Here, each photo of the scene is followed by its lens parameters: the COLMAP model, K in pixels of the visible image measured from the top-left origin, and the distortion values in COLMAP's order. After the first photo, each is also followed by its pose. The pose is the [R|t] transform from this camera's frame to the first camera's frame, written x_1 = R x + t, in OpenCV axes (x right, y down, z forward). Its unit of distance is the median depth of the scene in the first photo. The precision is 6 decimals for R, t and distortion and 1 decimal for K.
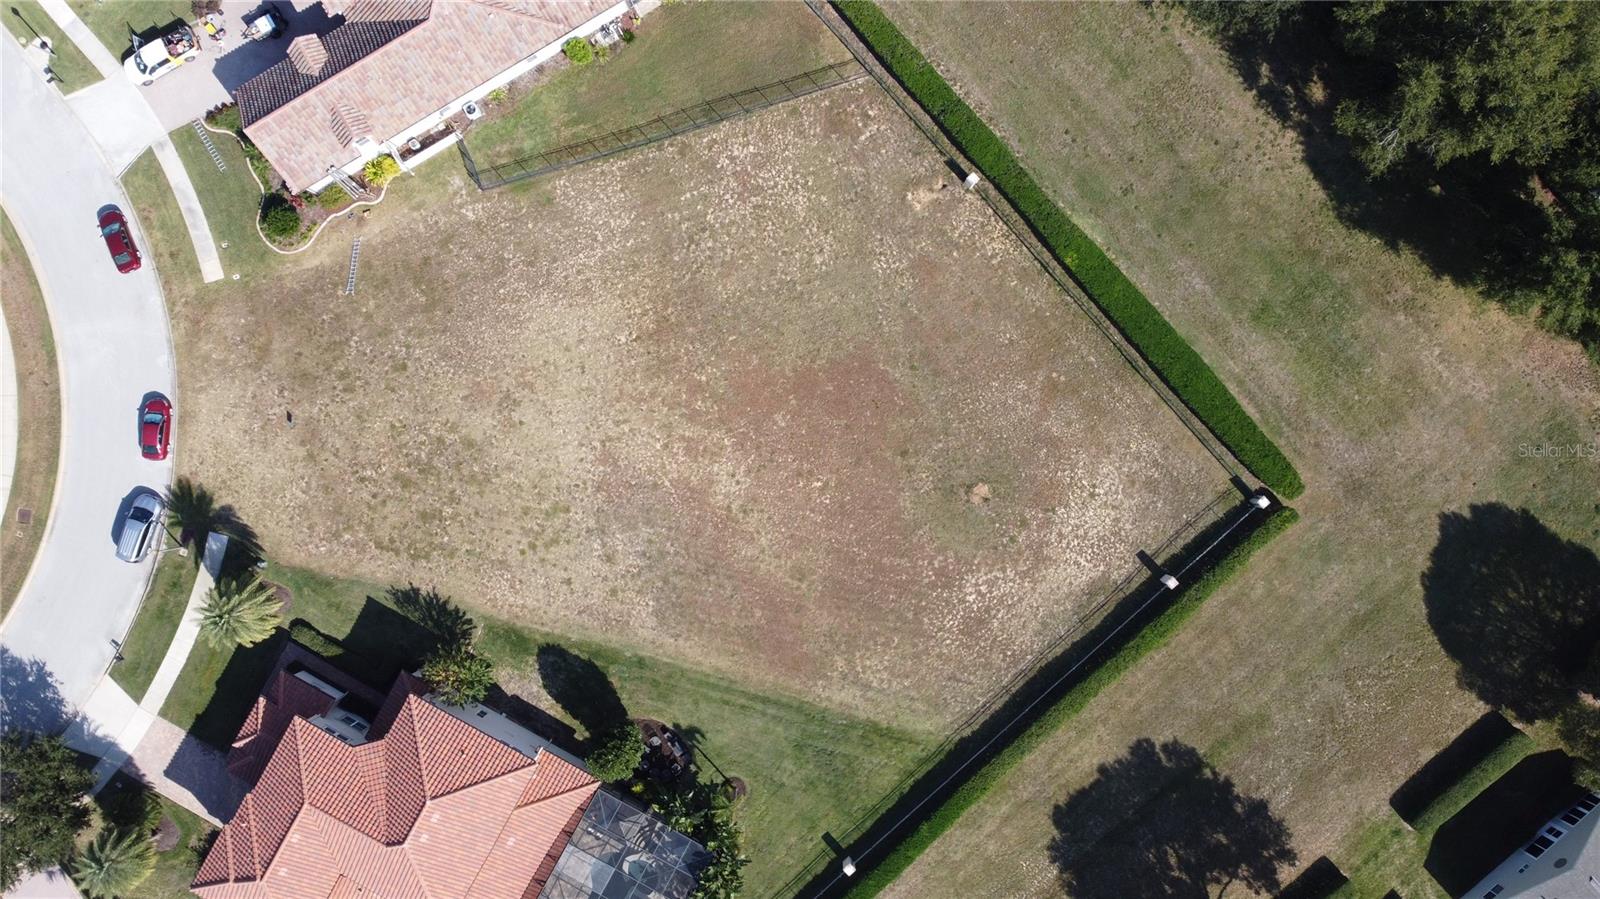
lens RADIAL K [[1199.0, 0, 808.6], [0, 1199.0, 470.0], [0, 0, 1]] dist [0.002353, 0.001252]
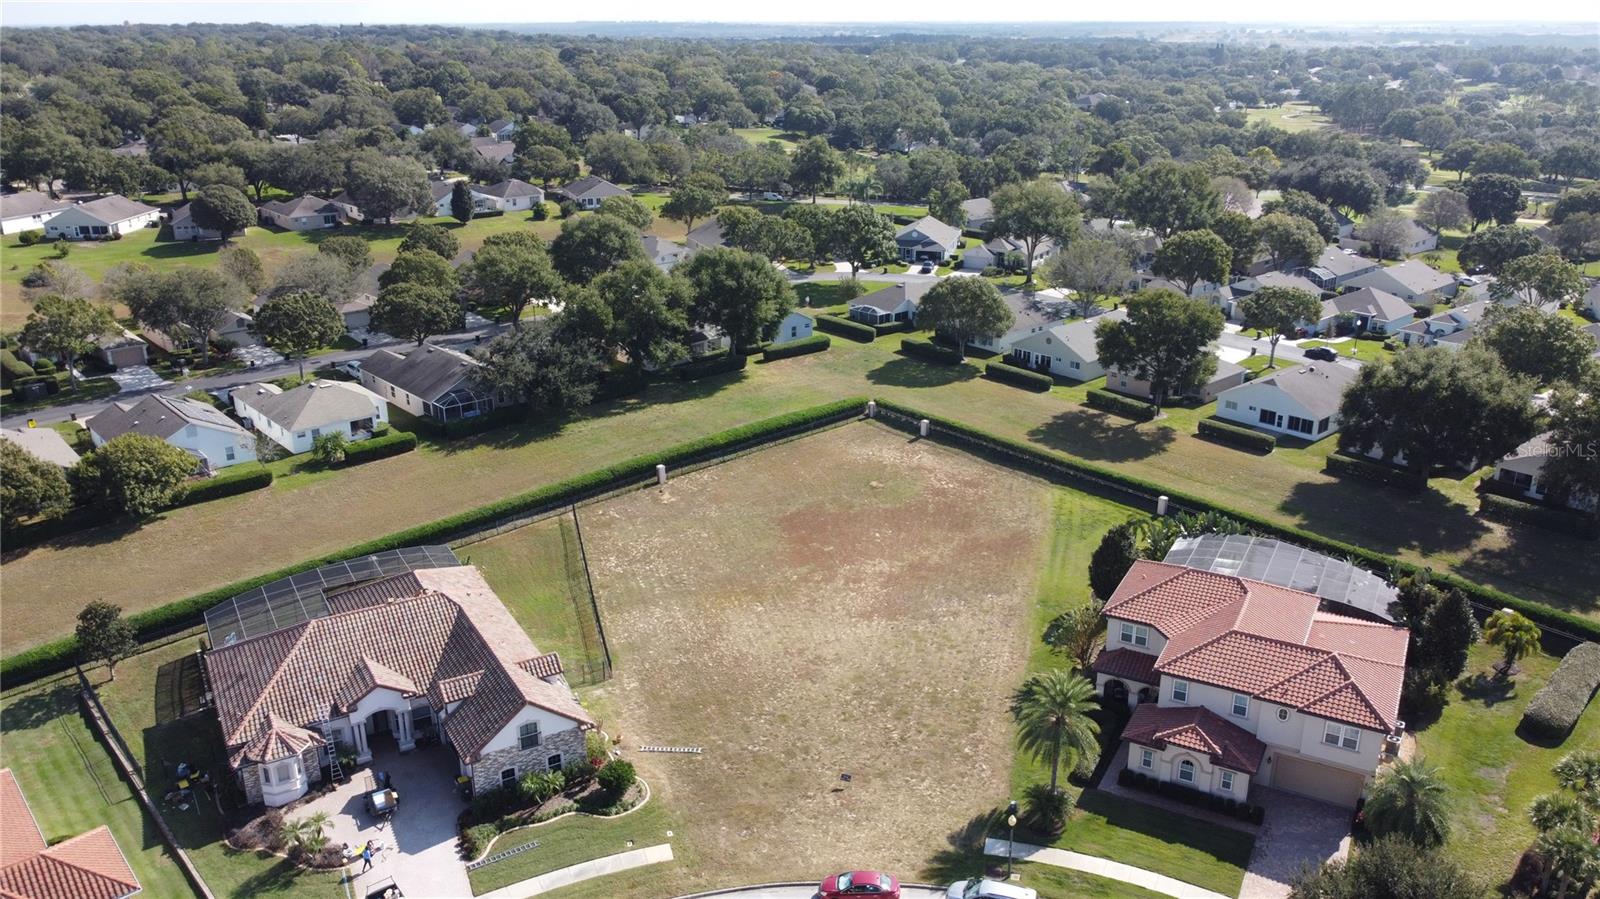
lens RADIAL K [[1201.5, 0, 800.0], [0, 1201.5, 449.5], [0, 0, 1]] dist [0.004360, -0.004222]
pose [[-0.000906, -0.331056, 0.943611, -1.177541], [0.999890, -0.014278, -0.004049, -0.064793], [0.014814, 0.943503, 0.331032, 0.479921]]
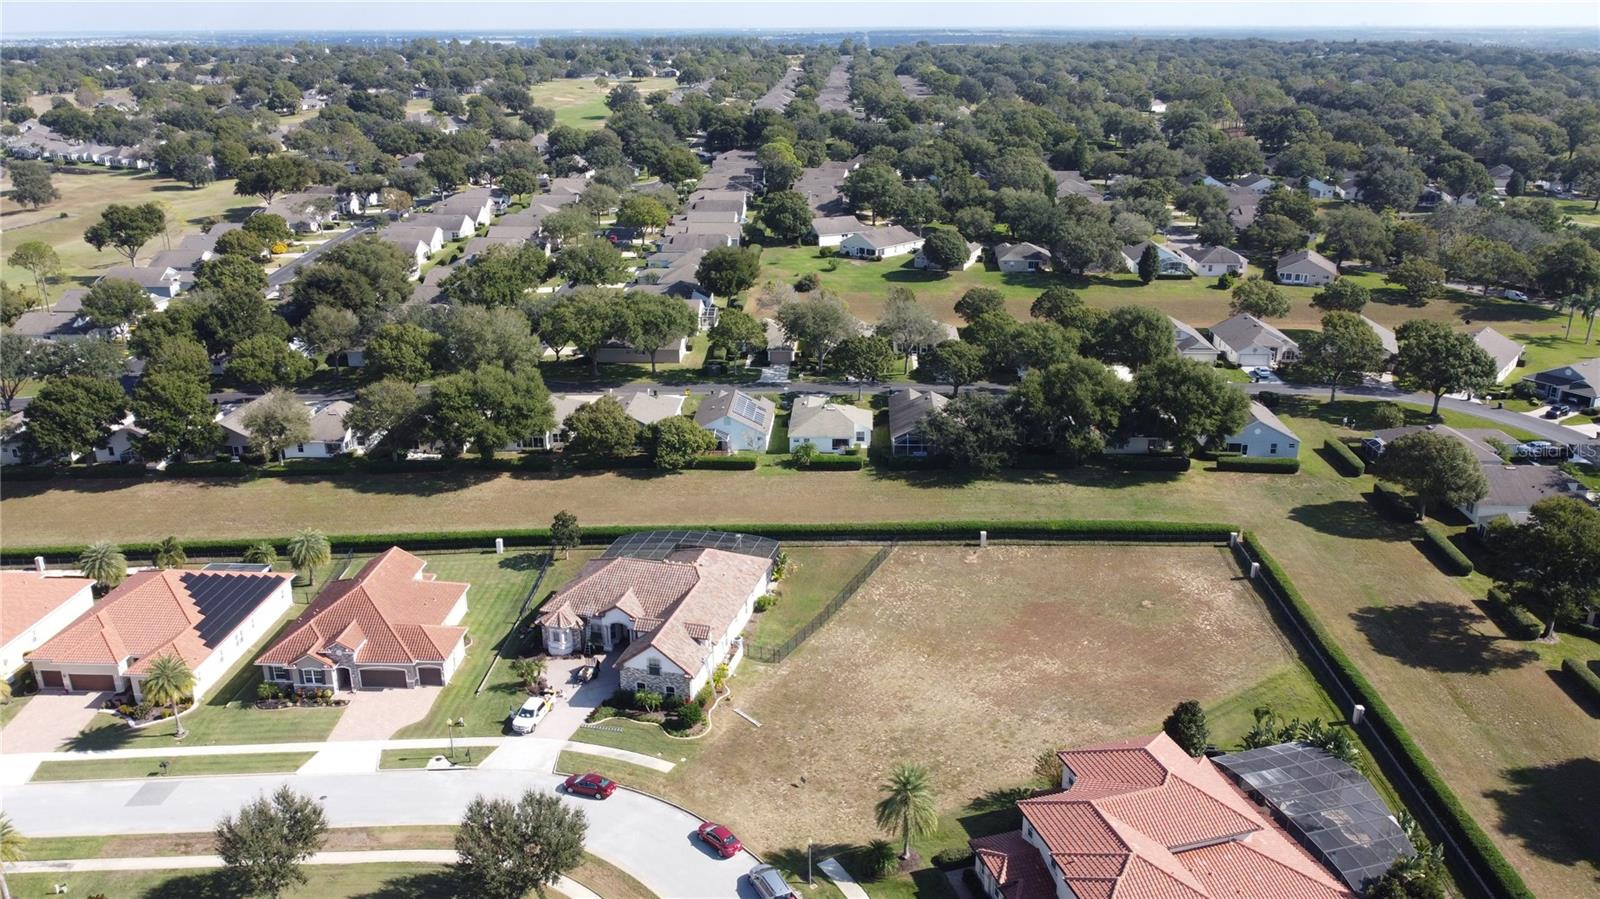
lens RADIAL K [[1199.0, 0, 808.6], [0, 1199.0, 470.0], [0, 0, 1]] dist [0.002353, 0.001252]
pose [[0.697188, -0.245643, 0.673490, -1.150648], [0.716845, 0.228559, -0.658706, 0.678643], [0.007874, 0.942030, 0.335437, 0.308373]]
